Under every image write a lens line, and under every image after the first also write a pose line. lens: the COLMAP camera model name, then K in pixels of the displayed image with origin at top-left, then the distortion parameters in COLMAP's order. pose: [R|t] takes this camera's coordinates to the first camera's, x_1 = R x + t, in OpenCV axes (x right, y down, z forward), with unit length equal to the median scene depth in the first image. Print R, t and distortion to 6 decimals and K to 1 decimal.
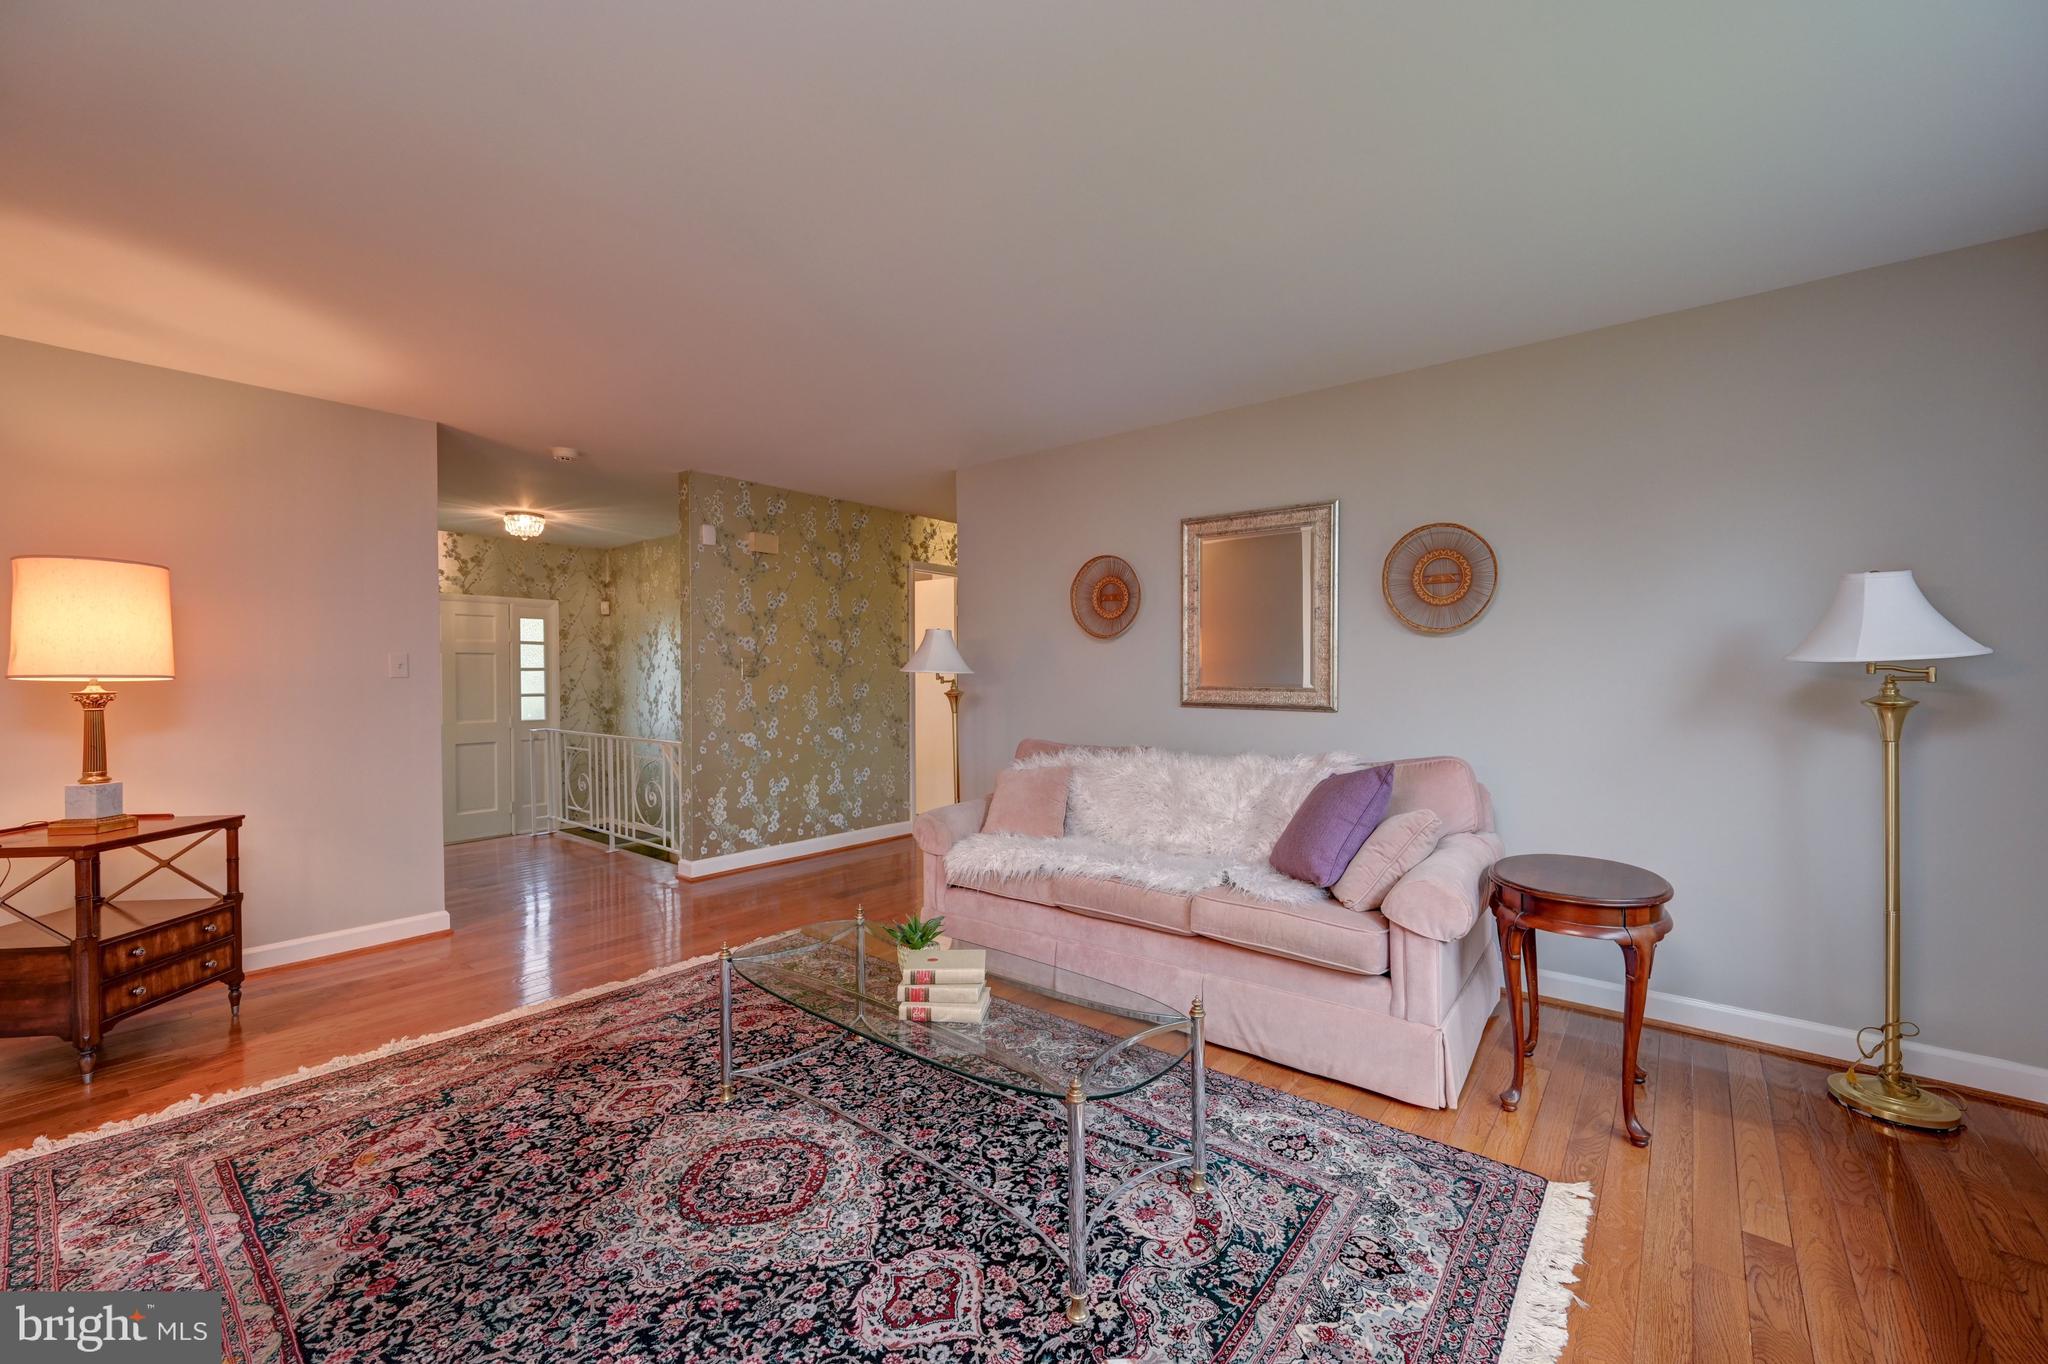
lens RADIAL K [[810.6, 0, 1035.5], [0, 810.6, 677.7], [0, 0, 1]] dist [-0.003097, 0.000752]
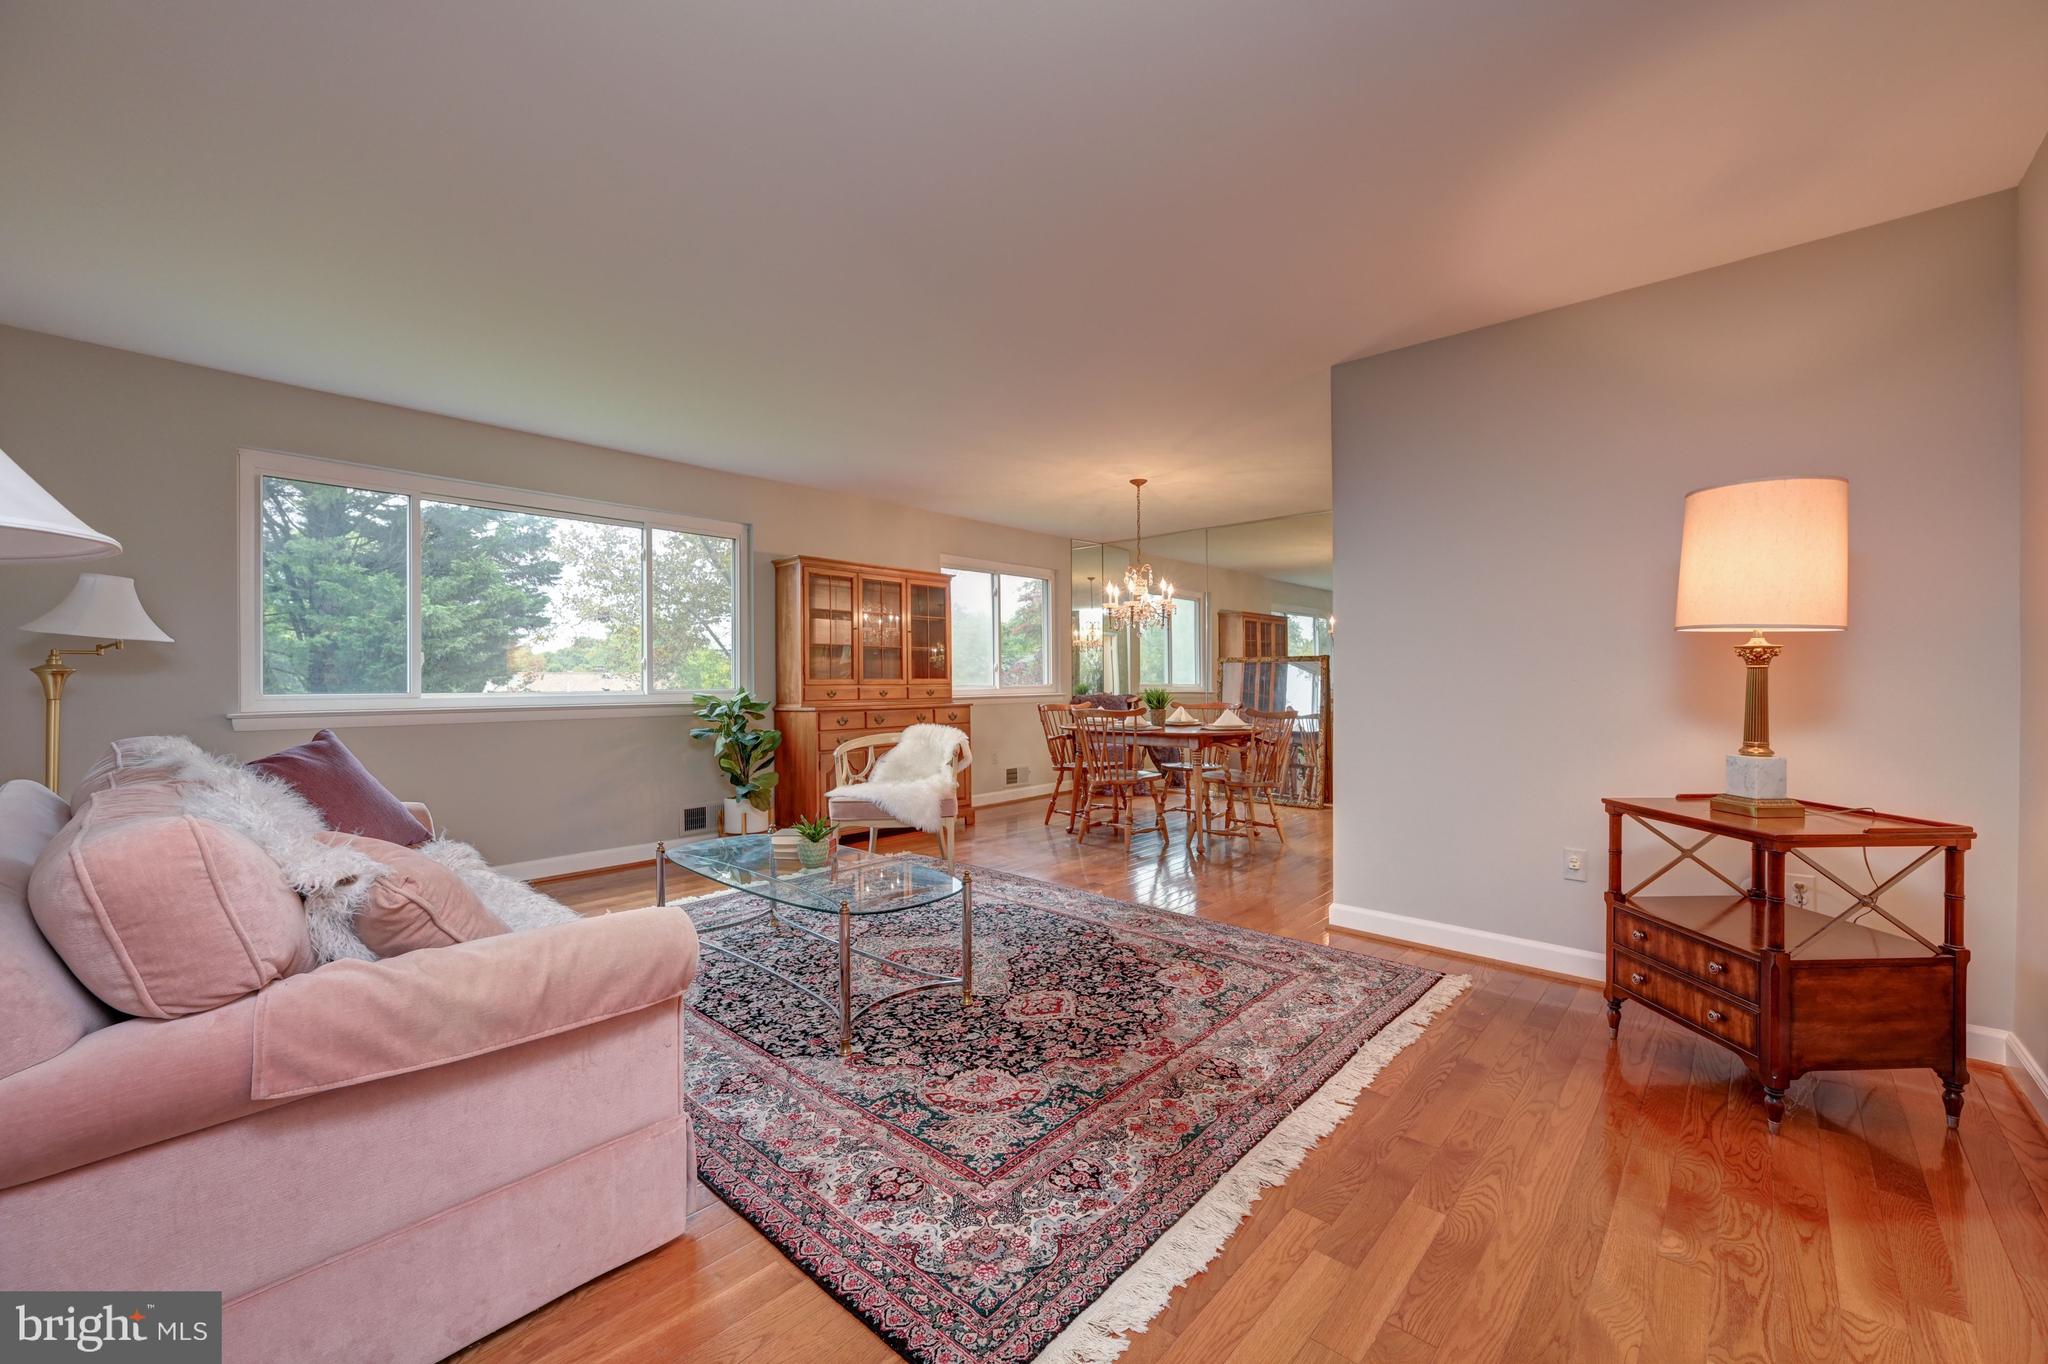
lens RADIAL K [[810.6, 0, 1031.6], [0, 810.6, 677.0], [0, 0, 1]] dist [-0.003097, 0.000752]
pose [[-0.998245, 0.006223, 0.058888, -0.522580], [0.006486, 0.999970, 0.004284, 0.046198], [-0.058860, 0.004658, -0.998255, 2.065398]]
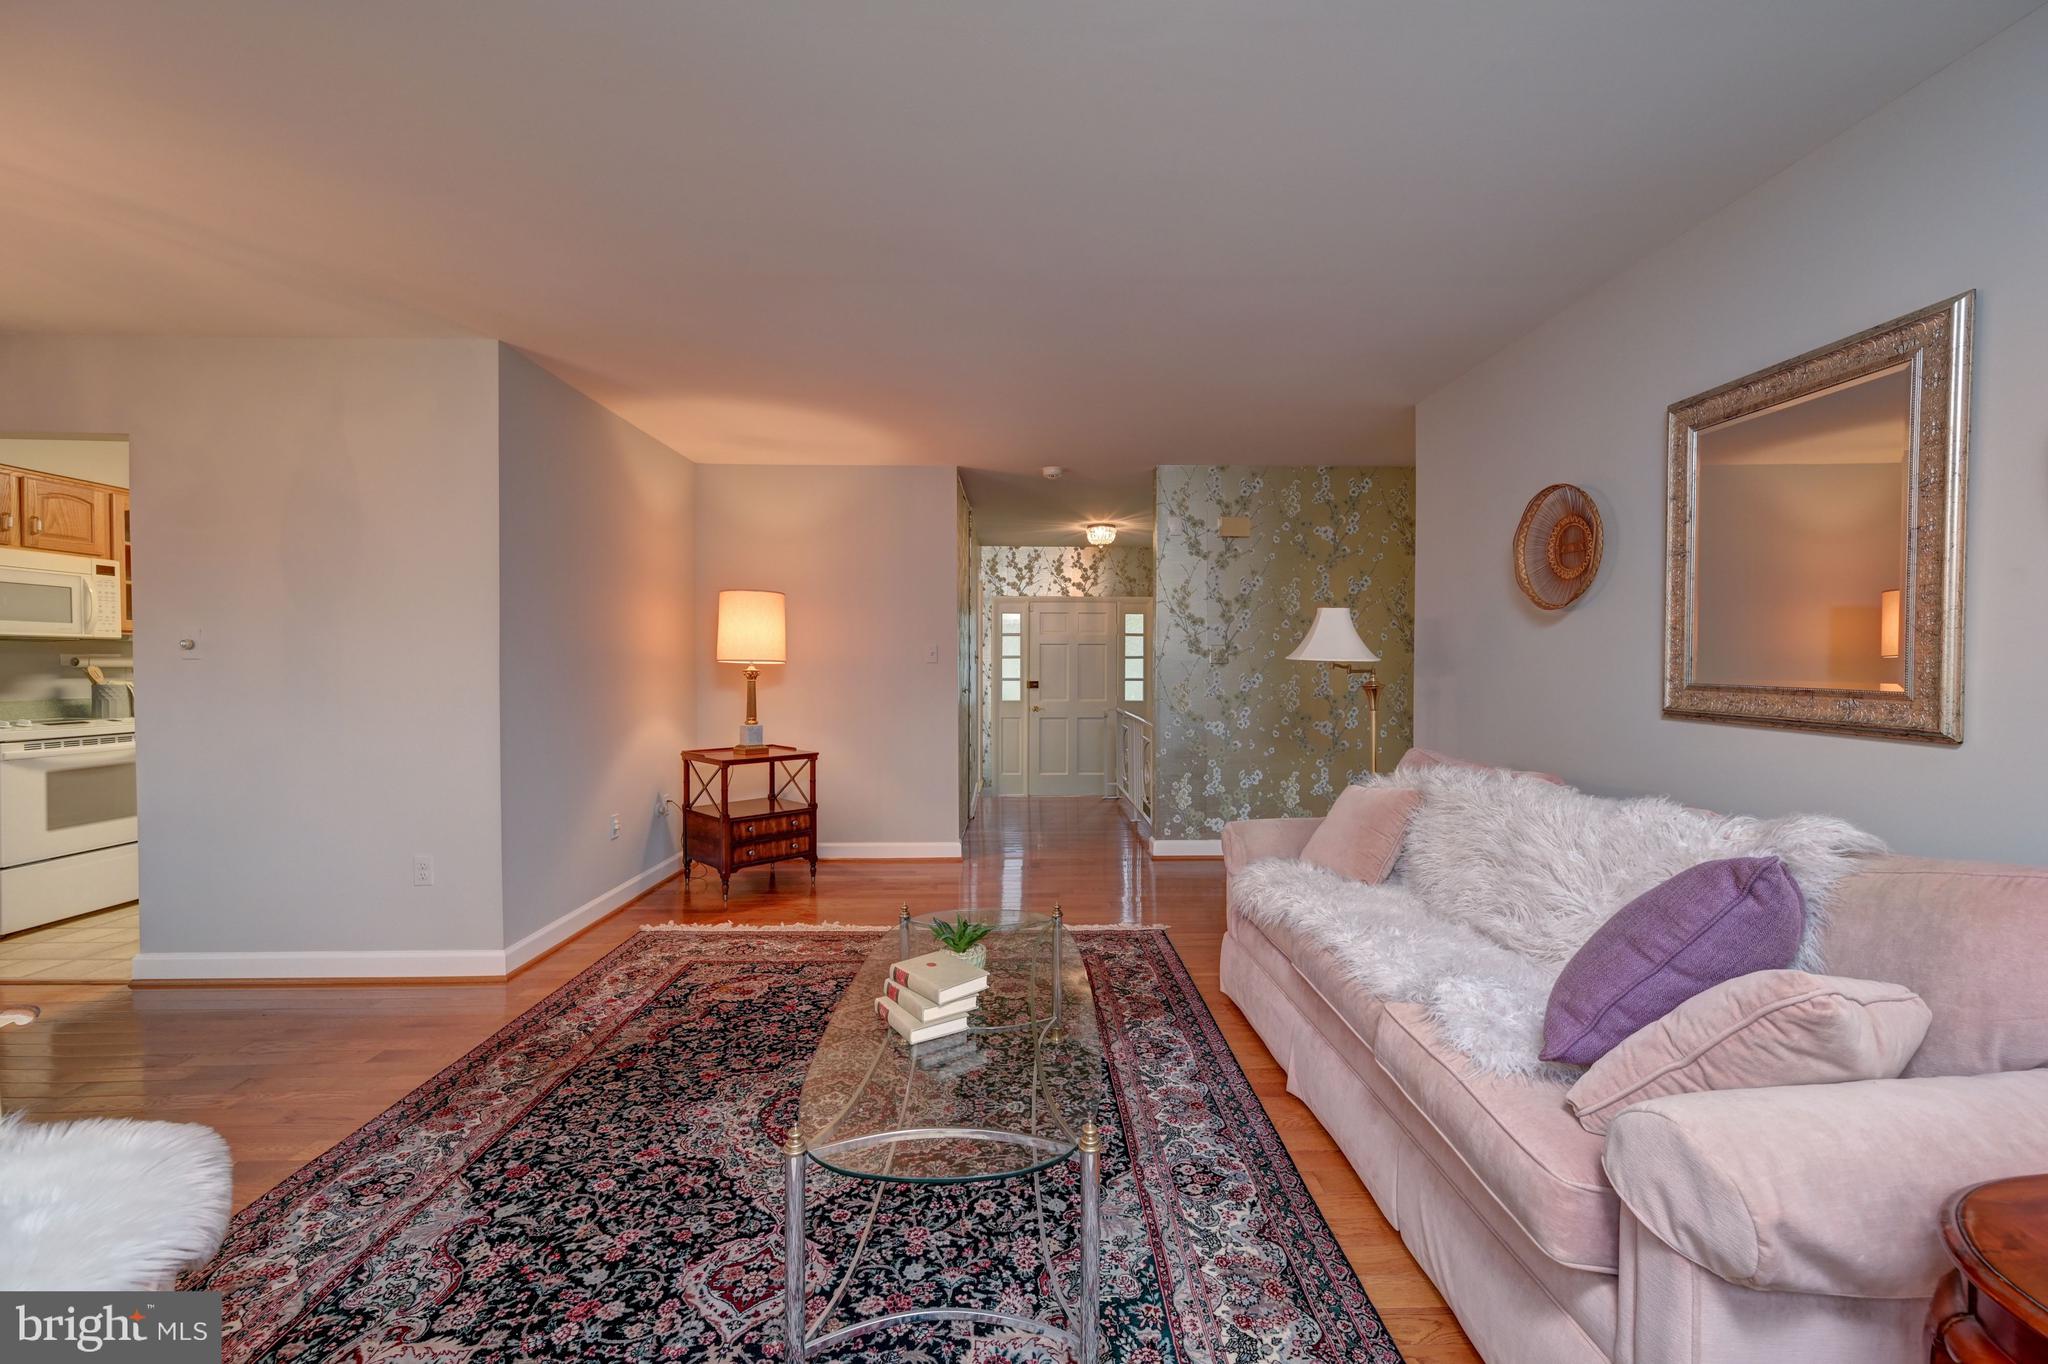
lens RADIAL K [[810.6, 0, 1036.7], [0, 810.6, 682.9], [0, 0, 1]] dist [-0.003097, 0.000752]
pose [[0.645737, 0.022971, -0.763214, 0.547939], [-0.007250, 0.999687, 0.023955, -0.001849], [0.763526, -0.009936, 0.645701, 0.407567]]
